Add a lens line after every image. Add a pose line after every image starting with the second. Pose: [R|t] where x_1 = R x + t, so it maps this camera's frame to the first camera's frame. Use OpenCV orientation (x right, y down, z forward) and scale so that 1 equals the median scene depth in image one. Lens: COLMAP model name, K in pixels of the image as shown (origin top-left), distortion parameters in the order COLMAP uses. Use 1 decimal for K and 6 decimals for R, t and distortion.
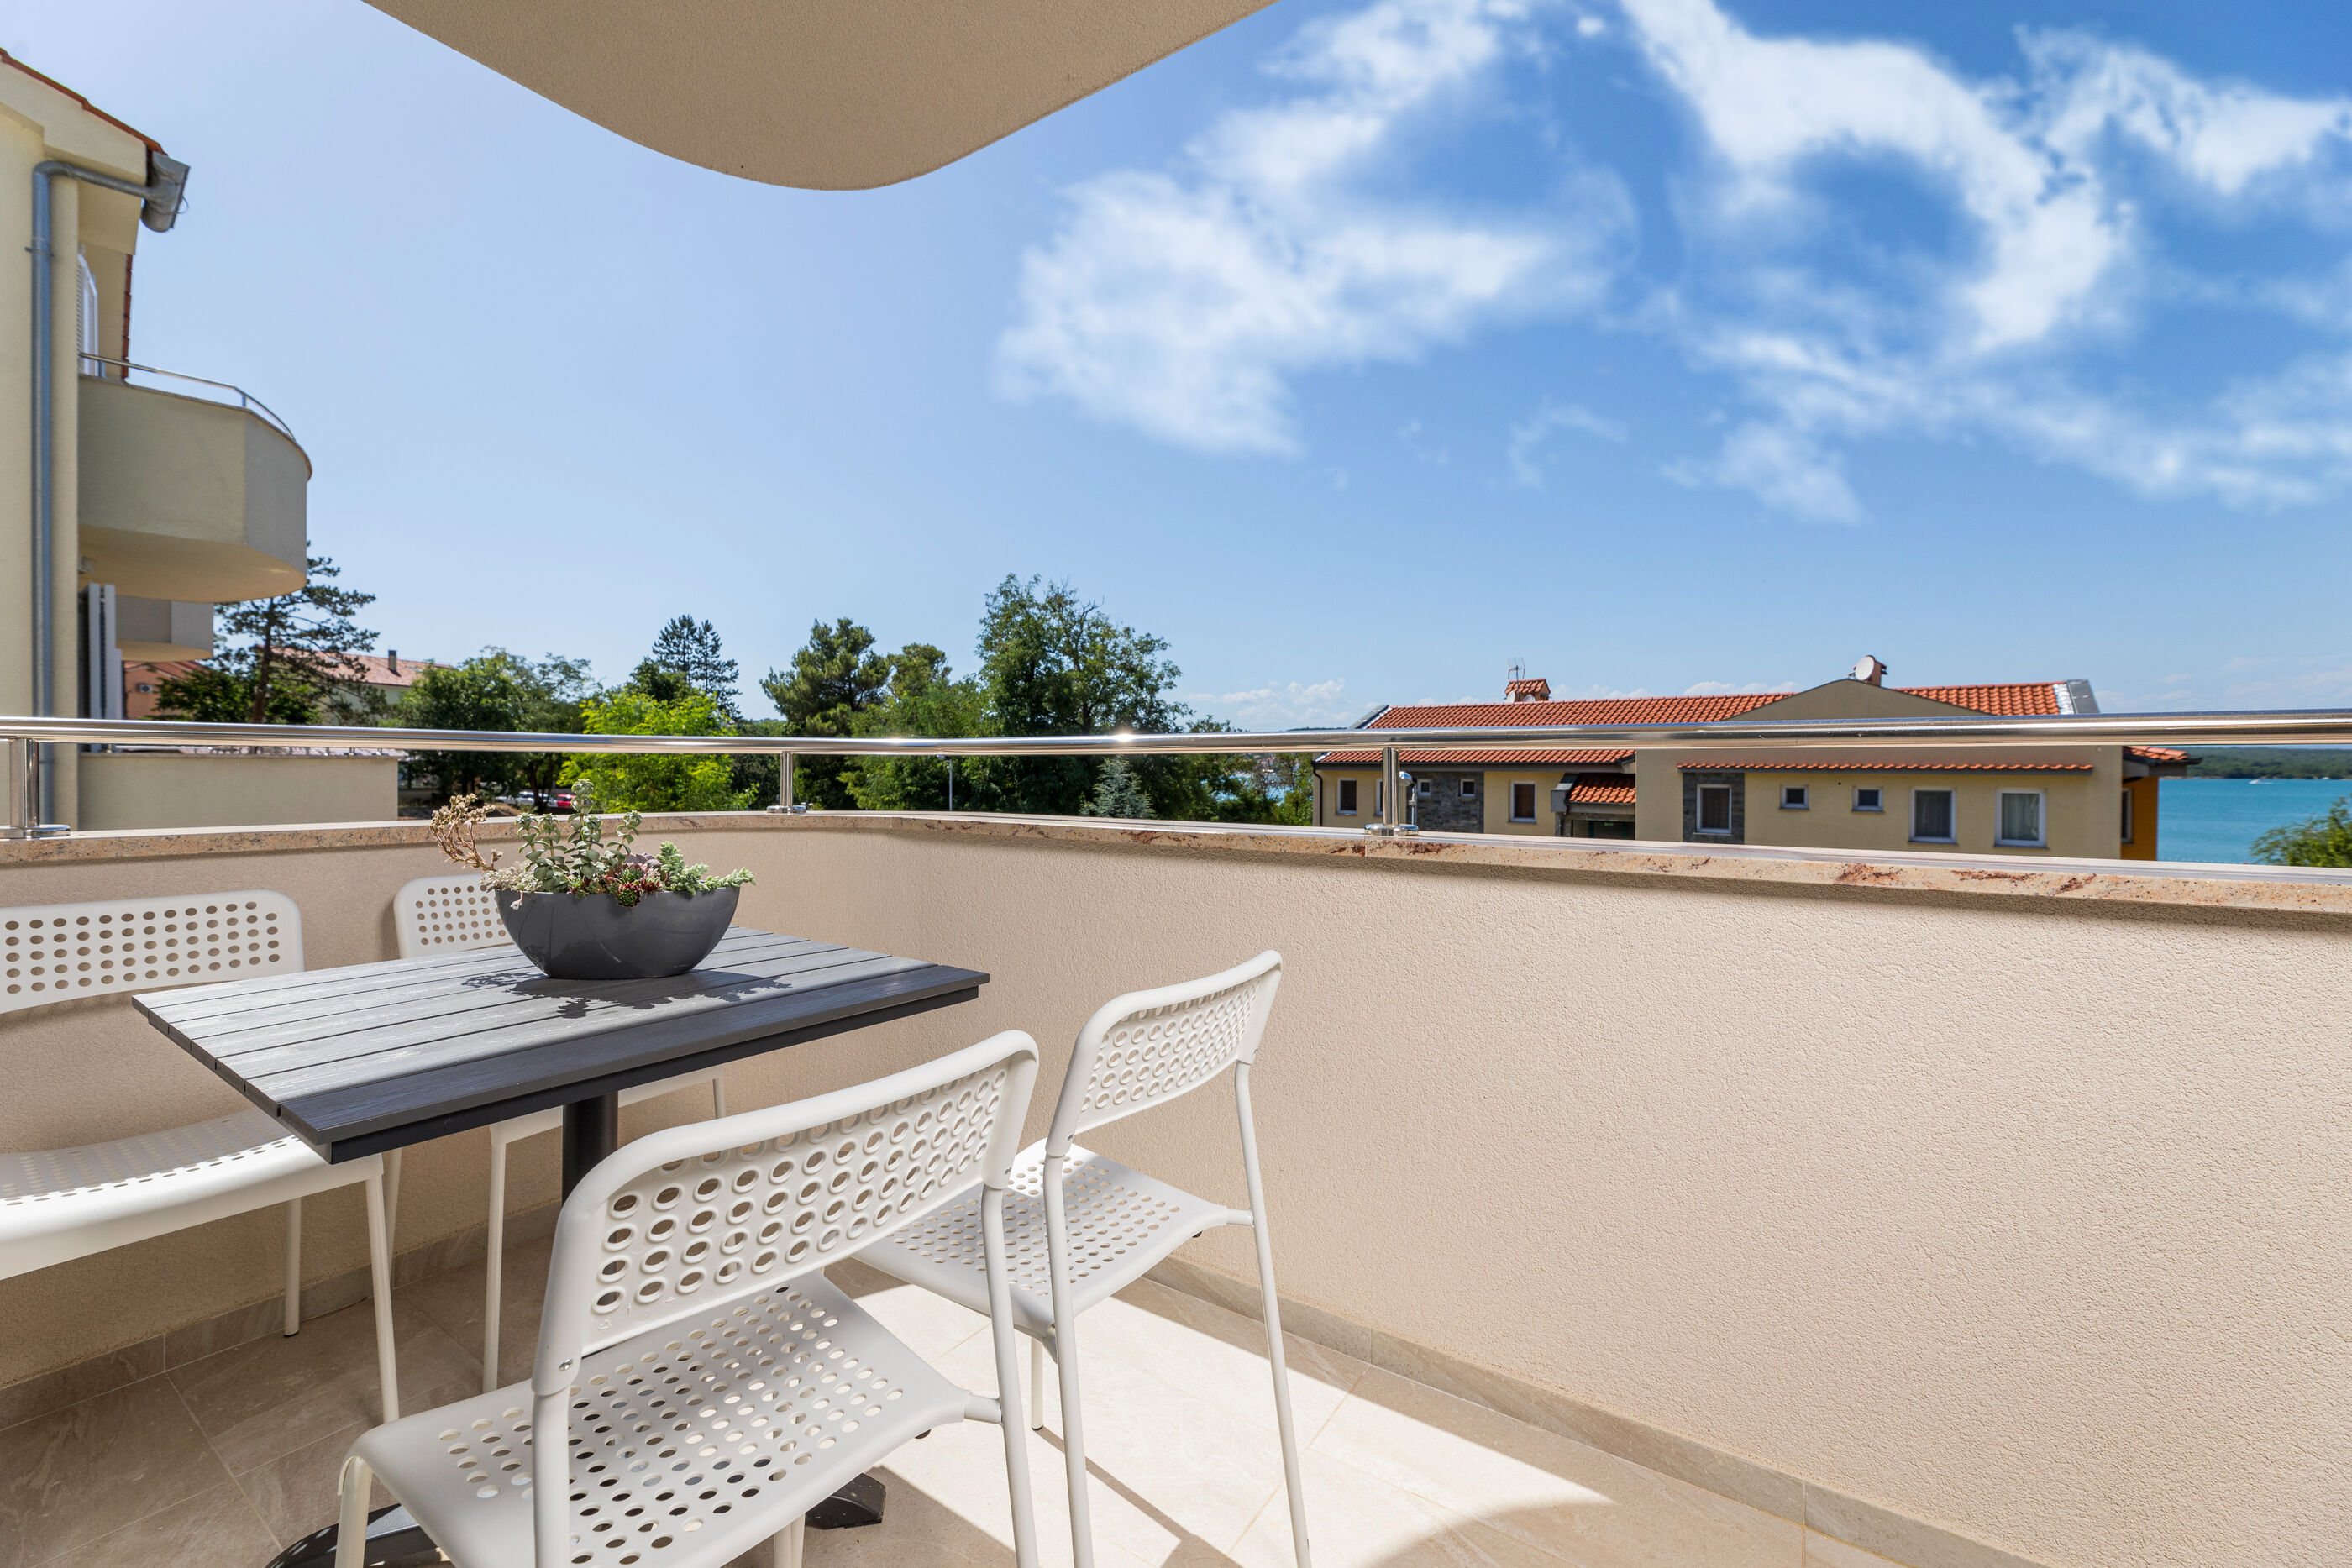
lens RADIAL K [[933.1, 0, 1163.2], [0, 933.1, 764.4], [0, 0, 1]] dist [-0.003540, -0.000054]
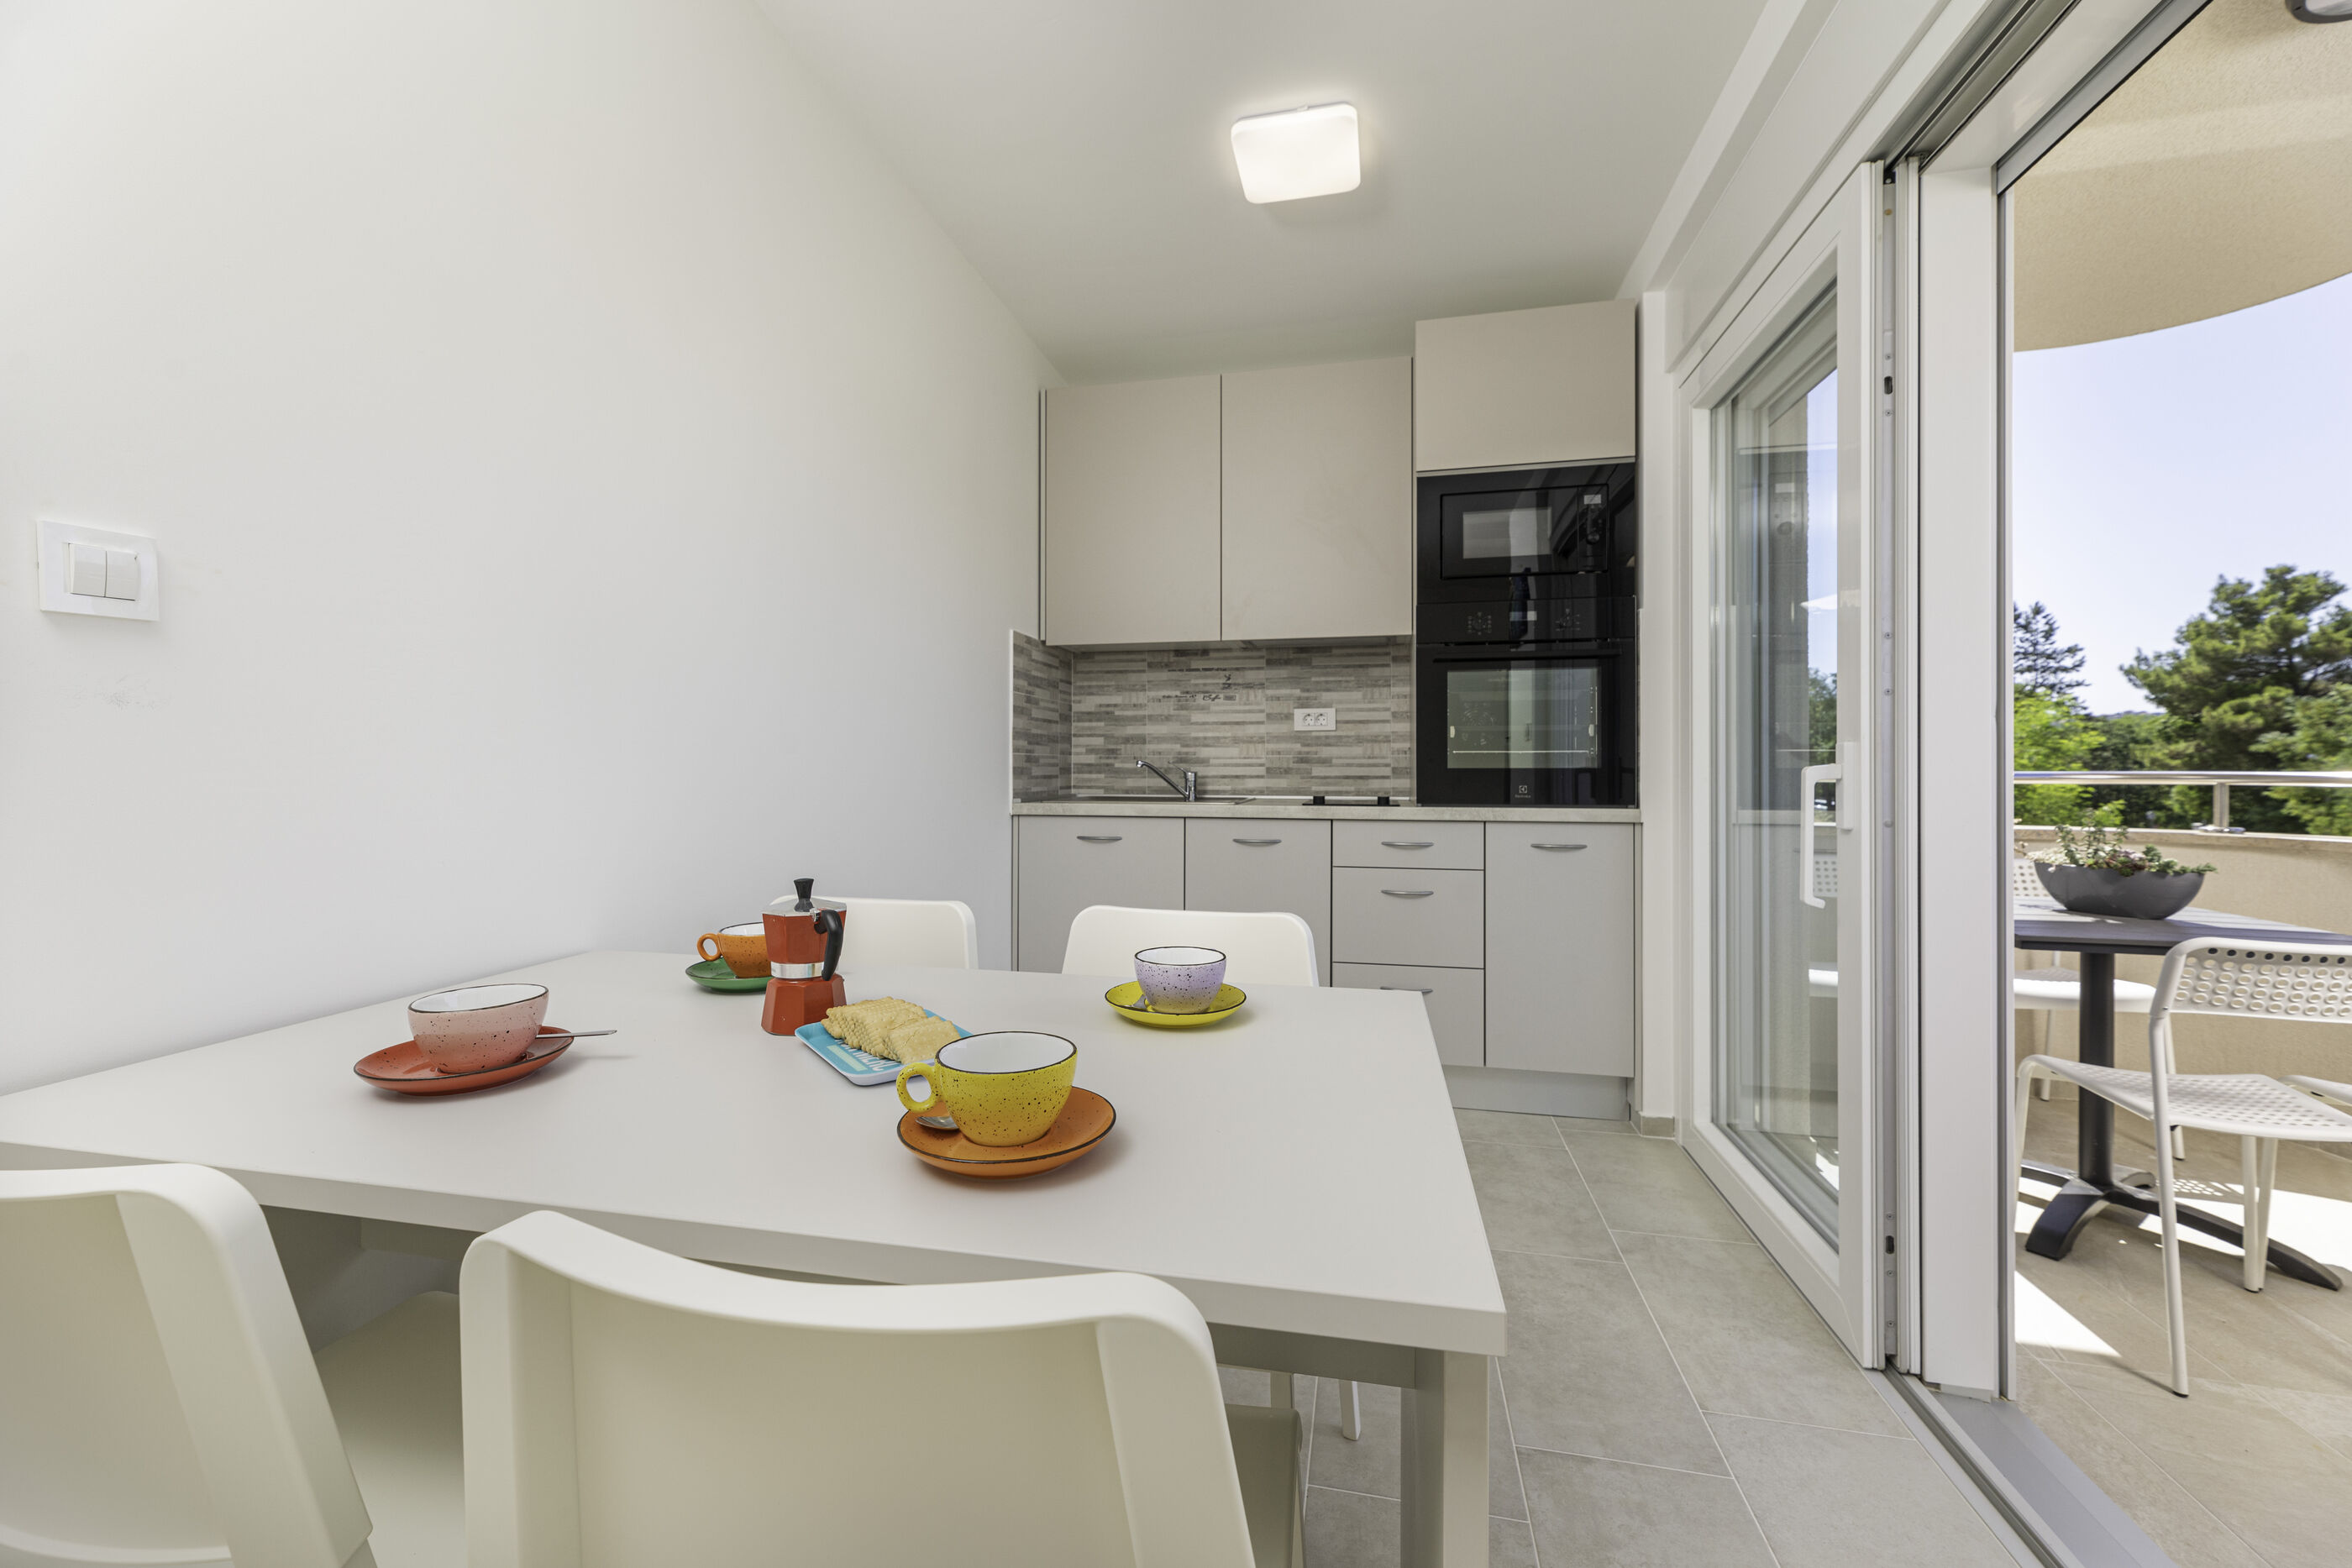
lens RADIAL K [[933.1, 0, 1137.3], [0, 933.1, 769.3], [0, 0, 1]] dist [-0.003540, -0.000054]
pose [[0.346134, -0.002917, -0.938180, 0.018000], [0.001877, 0.999995, -0.002416, -0.002368], [0.938183, -0.000925, 0.346138, -0.054352]]
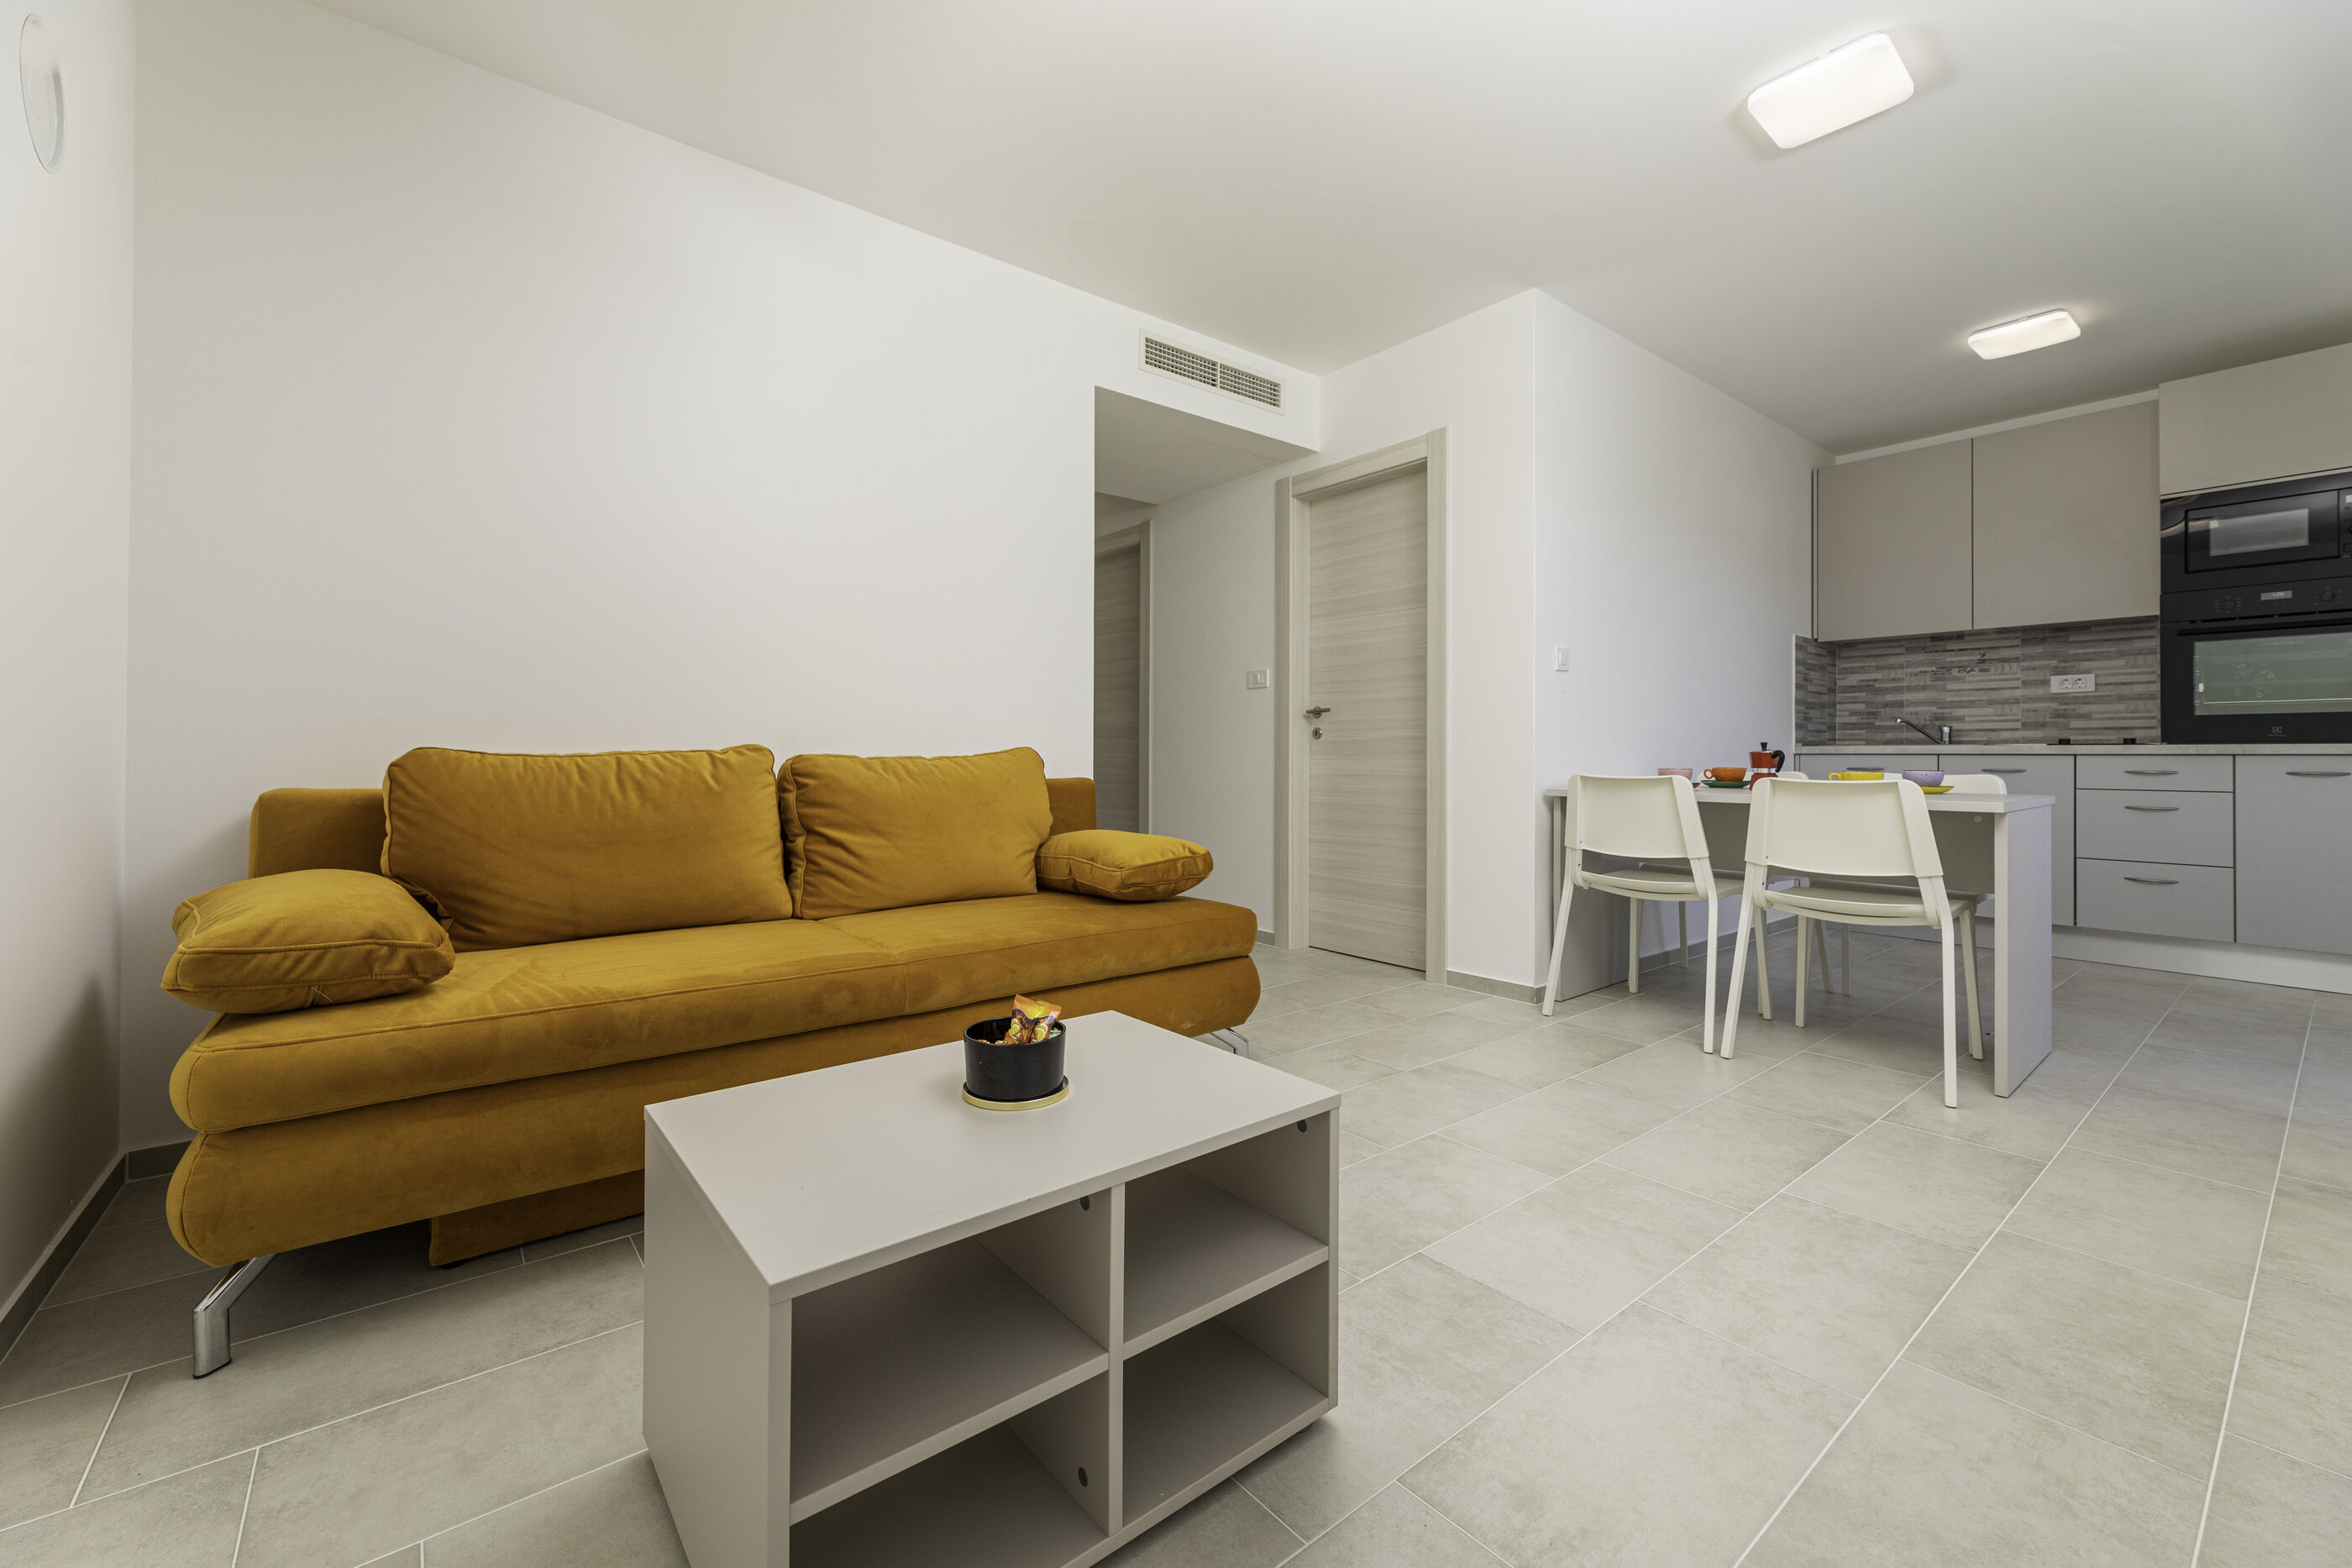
lens RADIAL K [[933.1, 0, 1160.9], [0, 933.1, 756.6], [0, 0, 1]] dist [-0.003540, -0.000054]
pose [[-0.301542, -0.006286, -0.953432, 0.208011], [-0.002798, 0.999980, -0.005708, 0.012312], [0.953449, 0.000946, -0.301553, -0.128778]]
